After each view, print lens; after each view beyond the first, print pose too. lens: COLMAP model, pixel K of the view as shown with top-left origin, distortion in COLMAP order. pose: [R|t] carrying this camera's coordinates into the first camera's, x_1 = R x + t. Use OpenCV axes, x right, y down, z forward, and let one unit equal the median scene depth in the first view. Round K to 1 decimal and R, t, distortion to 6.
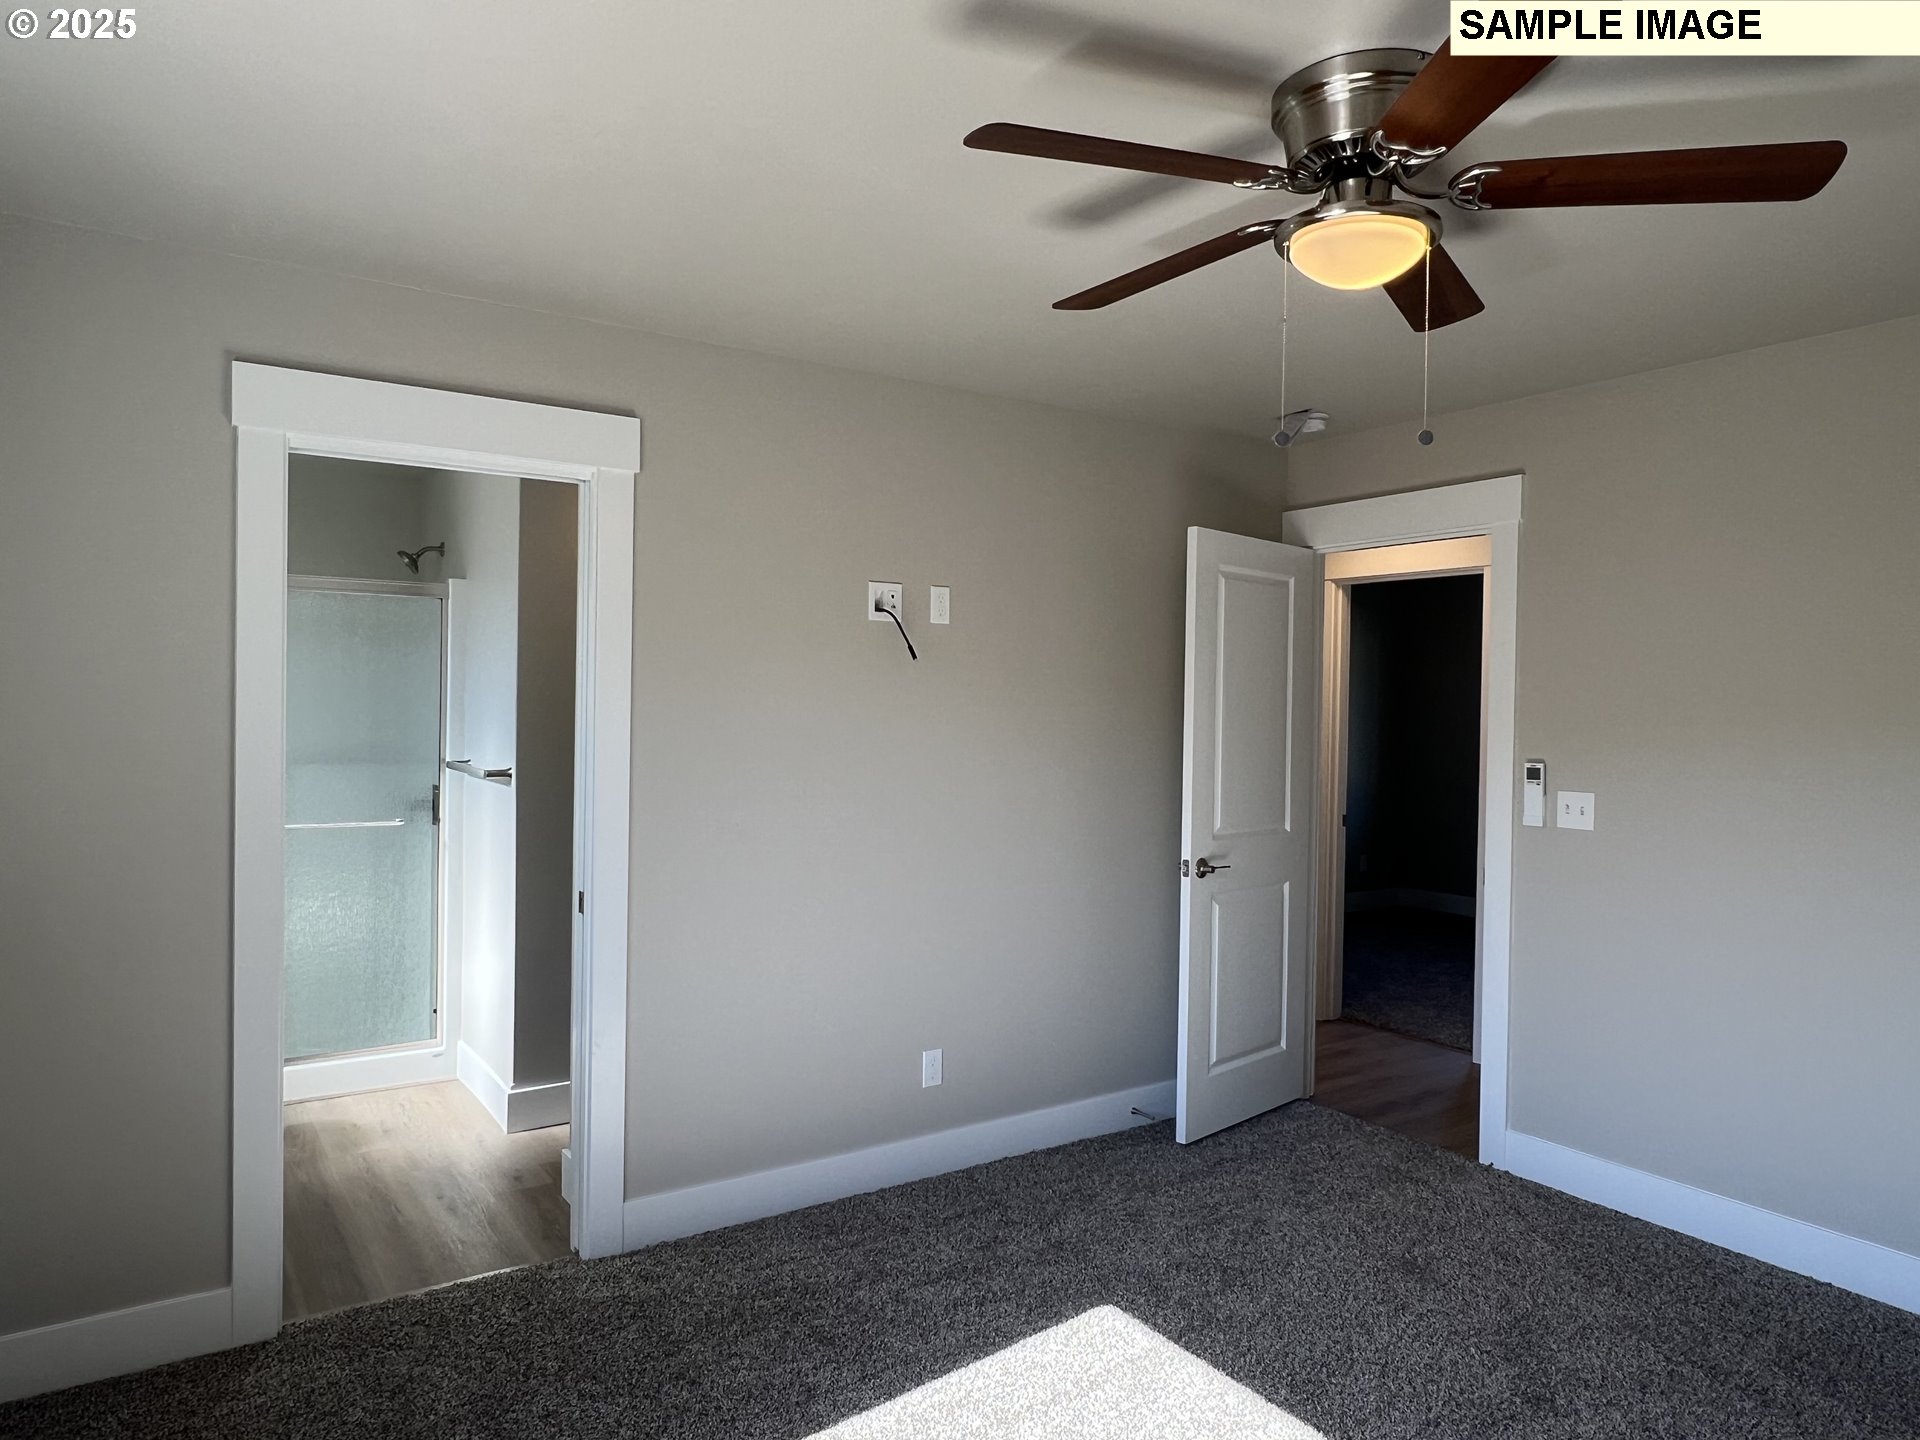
lens RADIAL K [[1232.0, 0, 954.3], [0, 1232.0, 722.2], [0, 0, 1]] dist [0.000705, -0.003073]
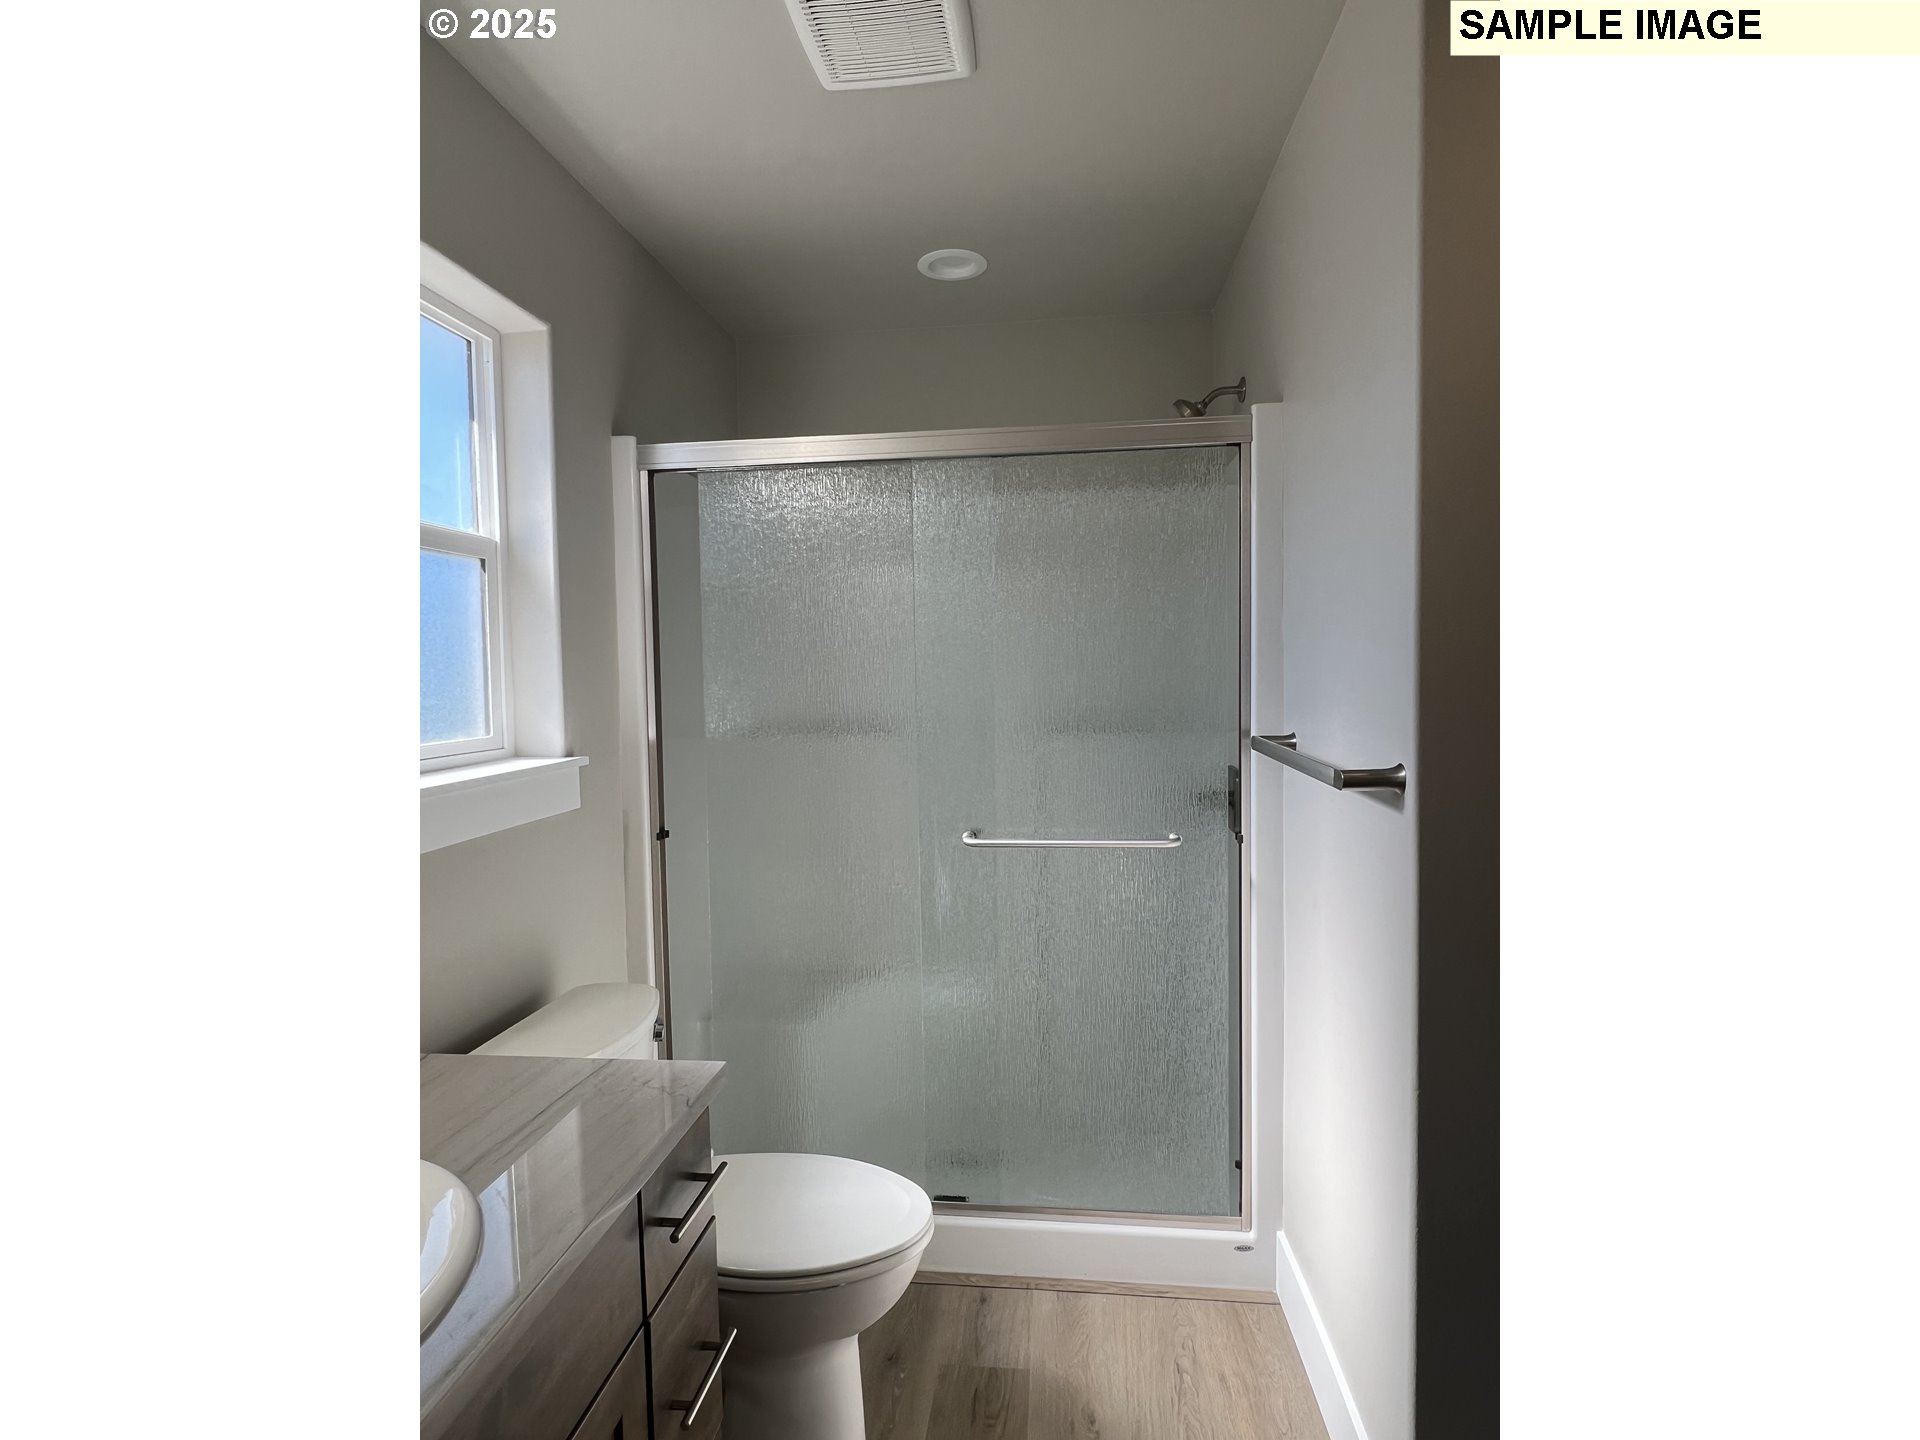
lens RADIAL K [[947.2, 0, 959.6], [0, 947.2, 713.2], [0, 0, 1]] dist [0.000469, 0.000470]
pose [[0.770063, 0.004675, -0.637950, -0.241140], [0.022149, 0.999174, 0.034058, 0.004990], [0.637583, -0.040357, 0.769324, 0.587199]]
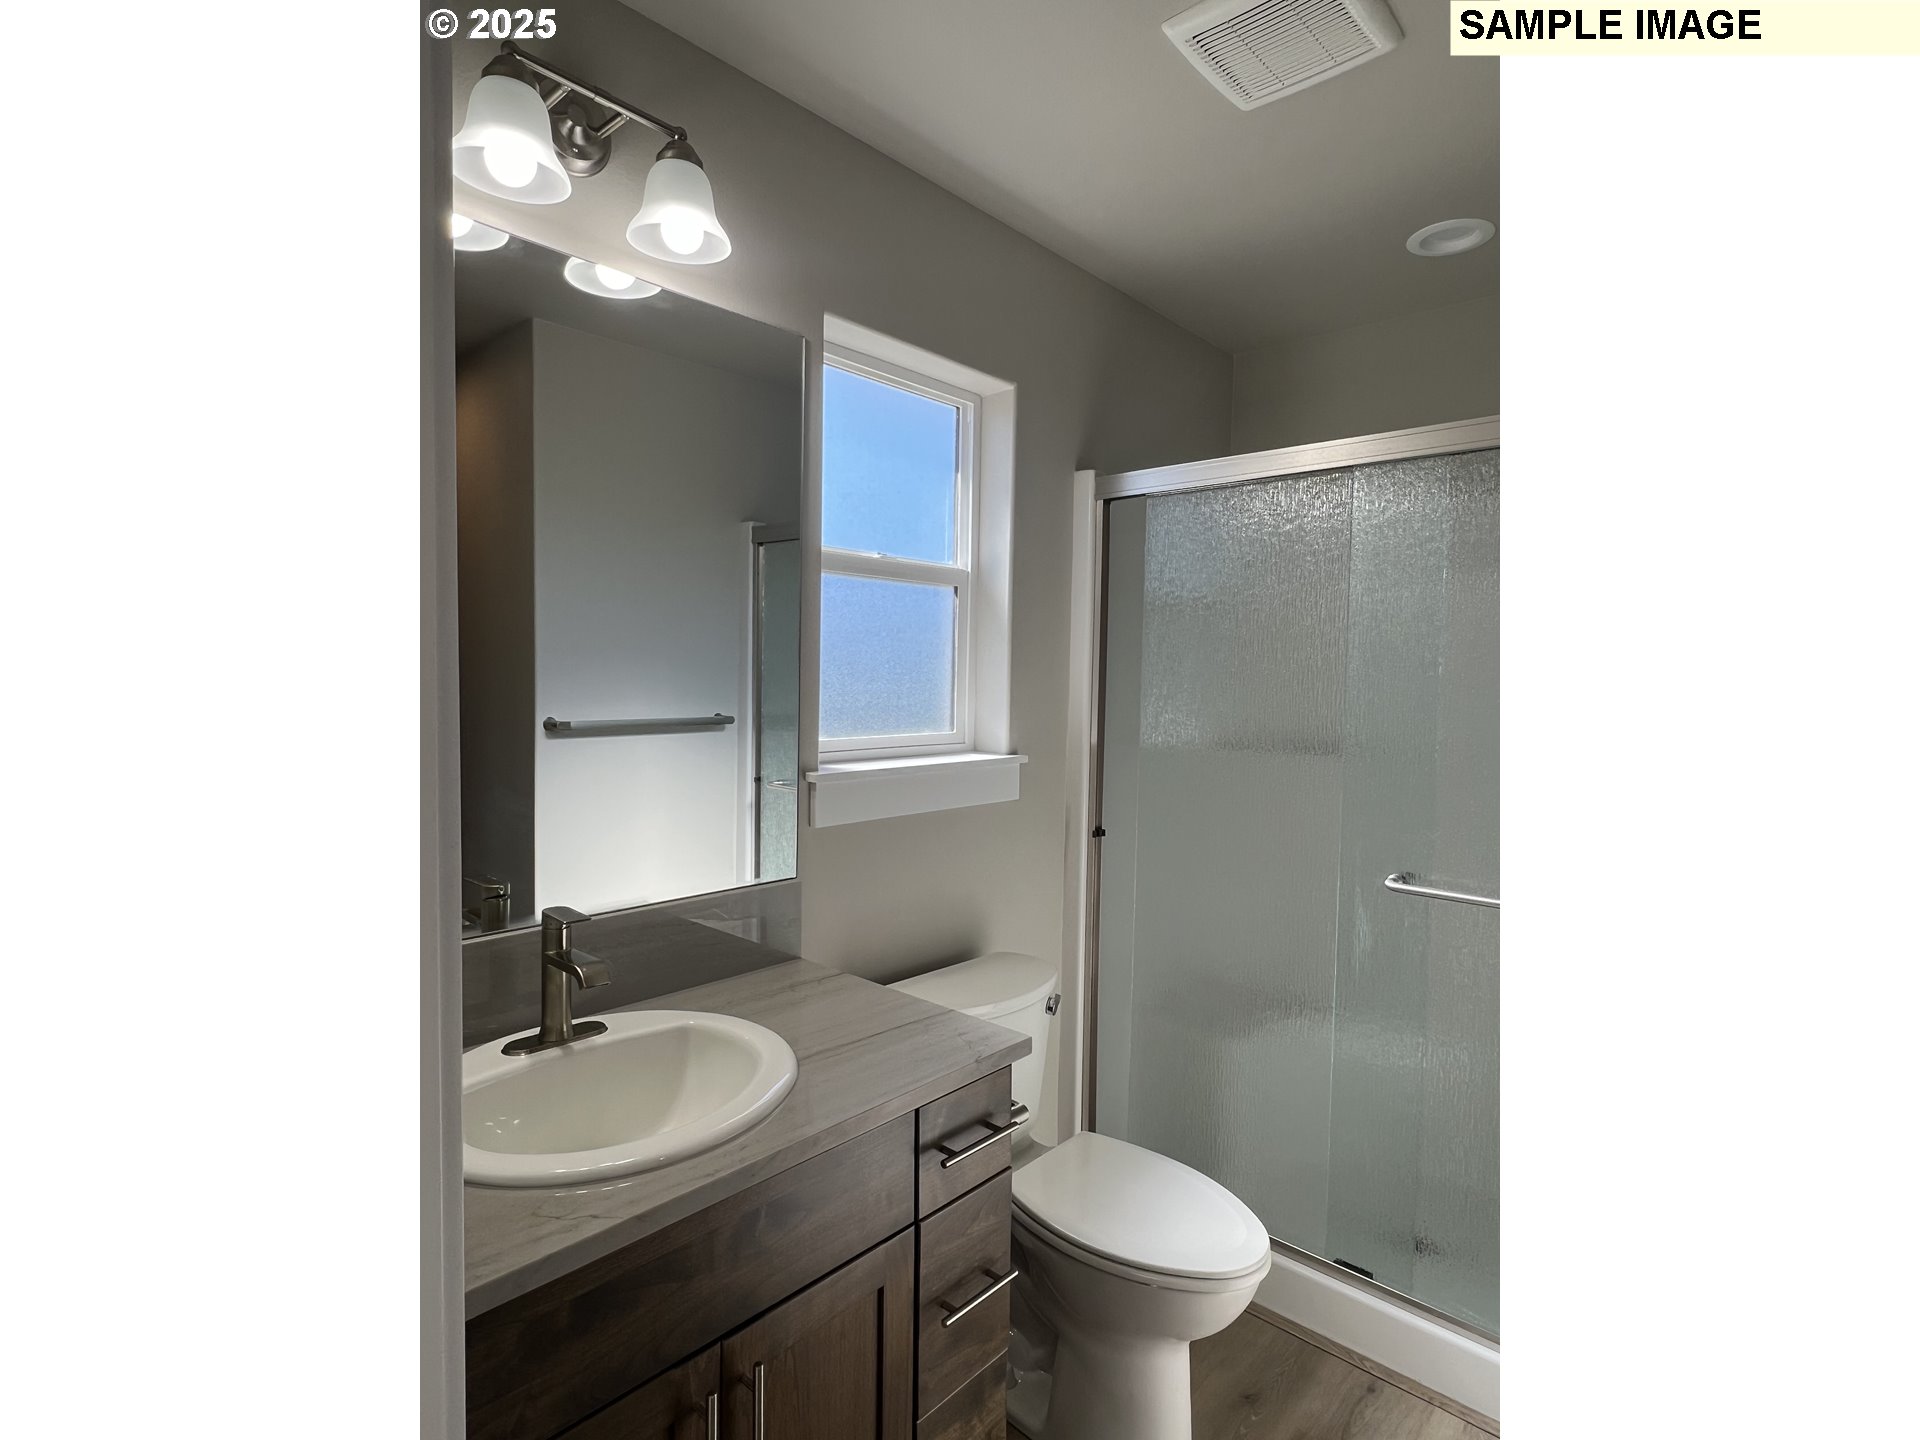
lens RADIAL K [[955.5, 0, 960.0], [0, 955.5, 720.0], [0, 0, 1]] dist [-0.002996, 0.000541]
pose [[0.237735, 0.039681, -0.970519, -0.178283], [-0.022237, 0.999126, 0.035403, 0.000502], [0.971076, 0.013165, 0.238409, 0.650114]]
